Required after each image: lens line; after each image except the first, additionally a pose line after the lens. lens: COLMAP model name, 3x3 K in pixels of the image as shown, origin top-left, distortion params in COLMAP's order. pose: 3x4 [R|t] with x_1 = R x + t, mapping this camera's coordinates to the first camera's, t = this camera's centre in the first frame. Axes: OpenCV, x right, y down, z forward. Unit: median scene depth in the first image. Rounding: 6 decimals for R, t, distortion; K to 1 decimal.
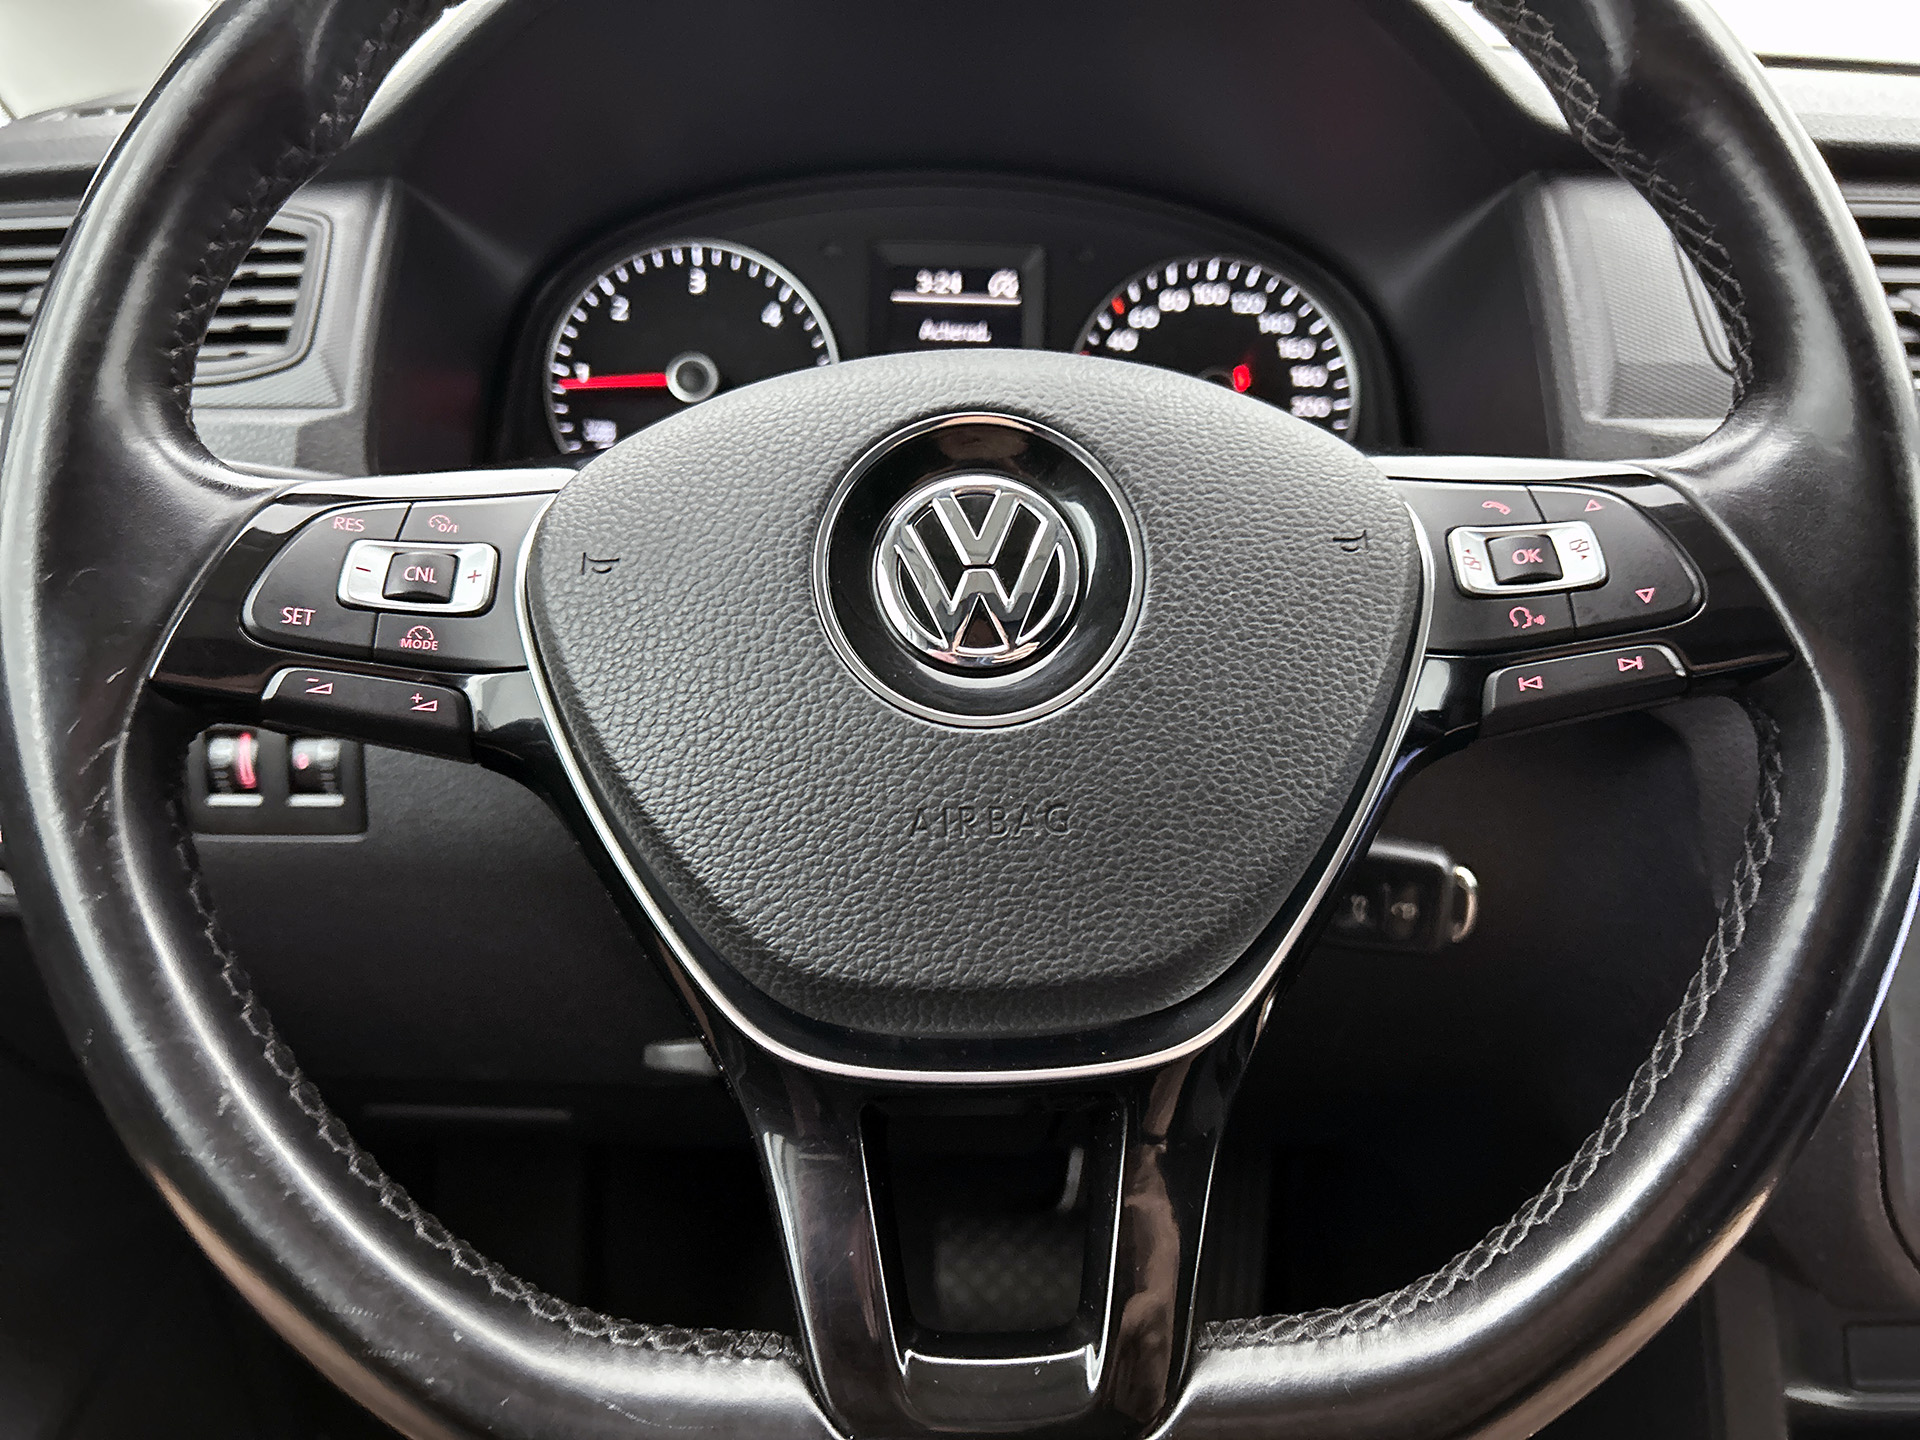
lens RADIAL K [[1446.6, 0, 899.1], [0, 1446.6, 721.7], [0, 0, 1]] dist [0.013787, -0.029104]
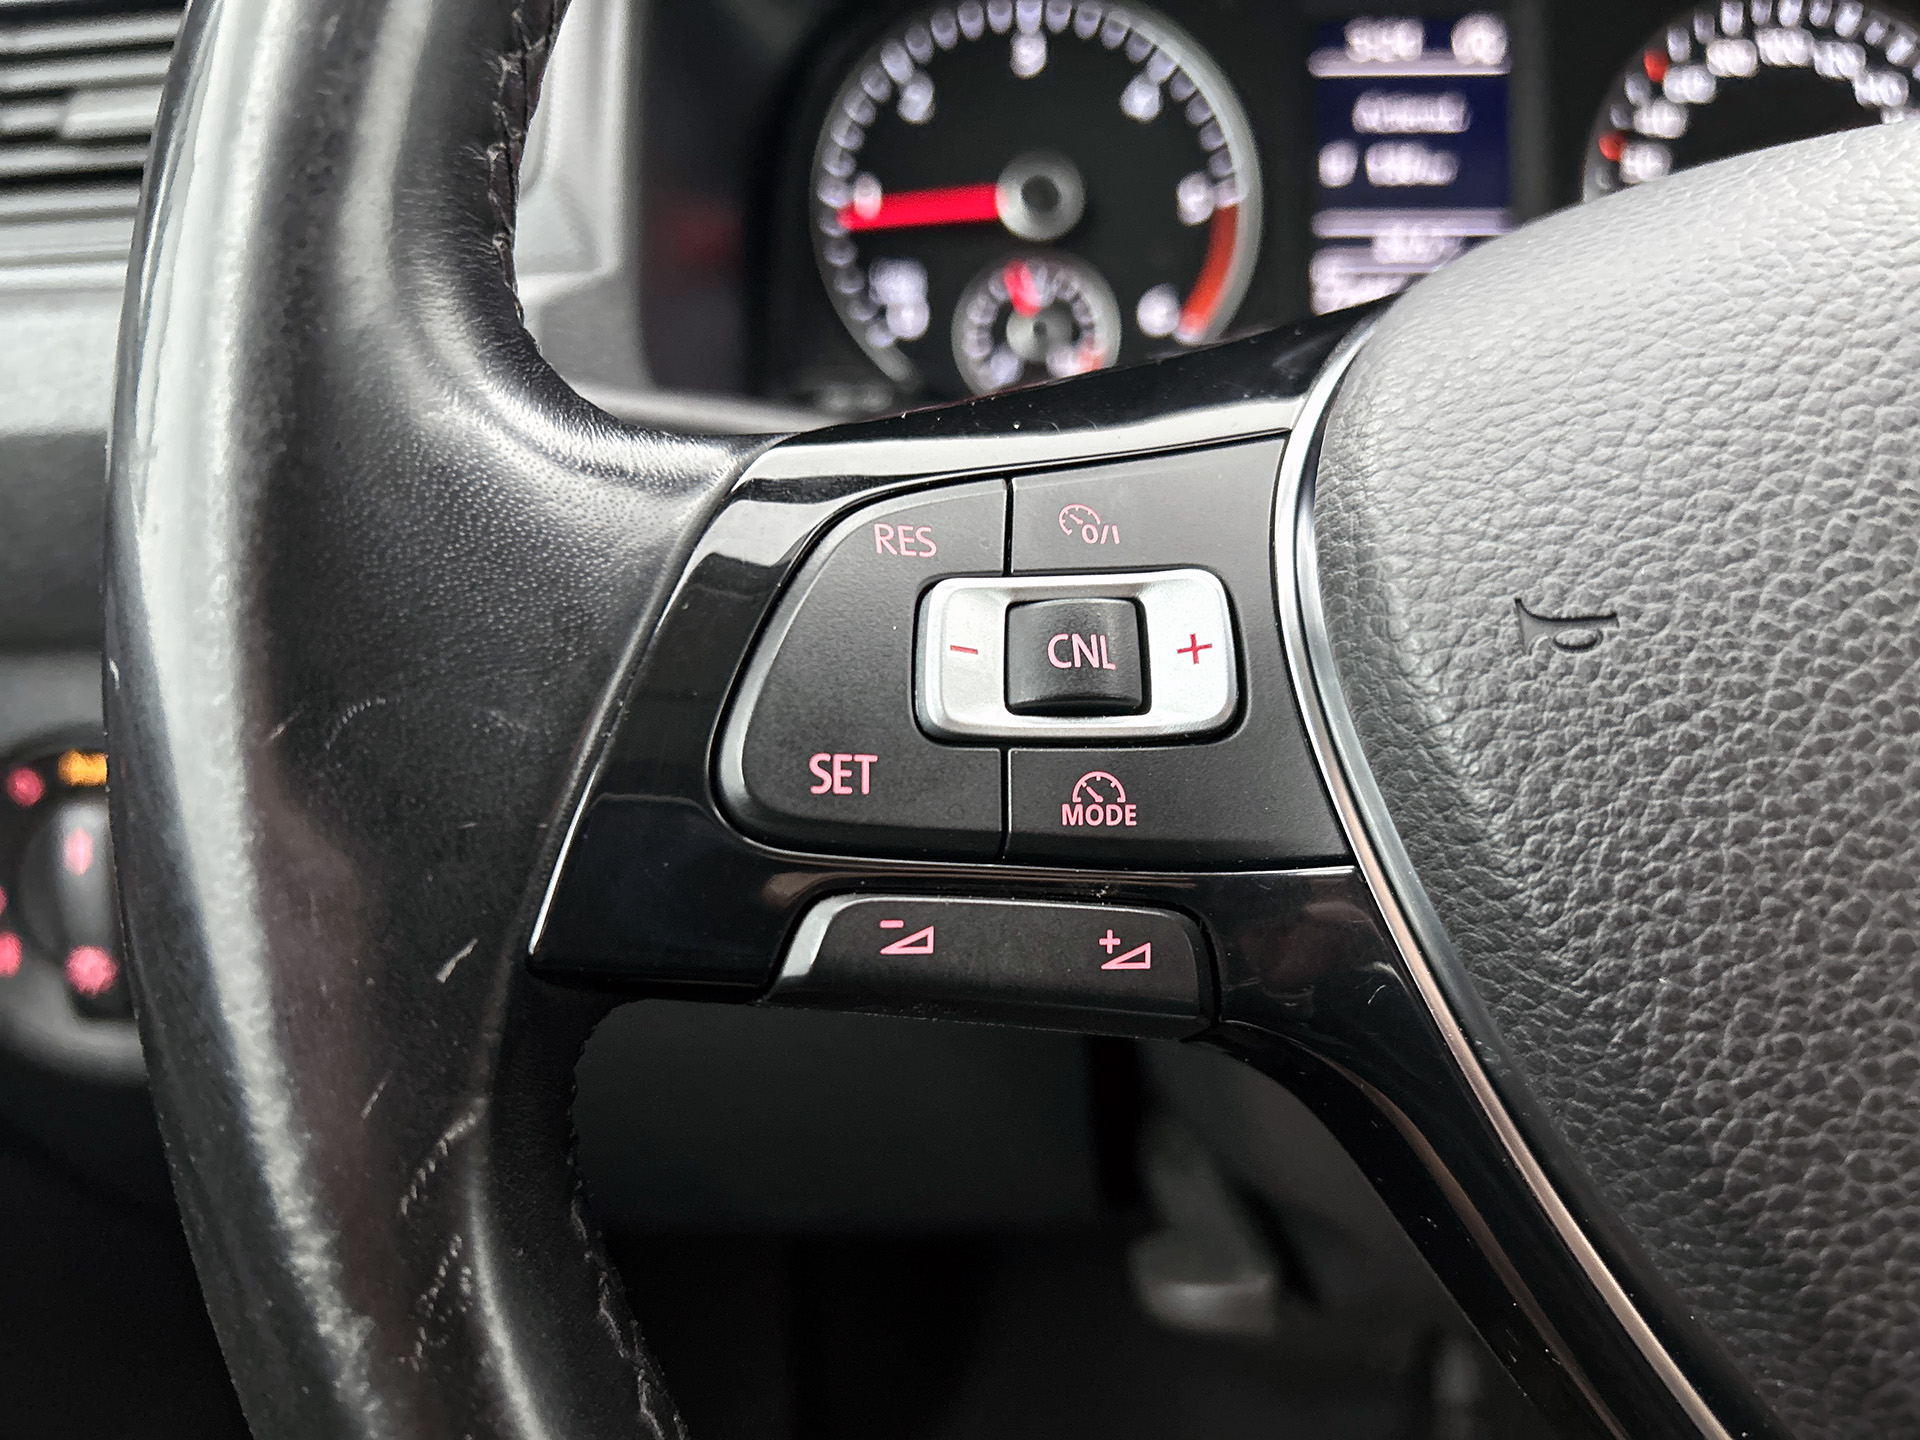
lens RADIAL K [[1446.6, 0, 941.8], [0, 1446.6, 728.8], [0, 0, 1]] dist [0.013787, -0.029104]
pose [[0.999350, -0.036040, -0.000581, -0.195424], [0.035883, 0.993225, 0.110525, -0.066788], [-0.003406, -0.110474, 0.993873, 0.294598]]
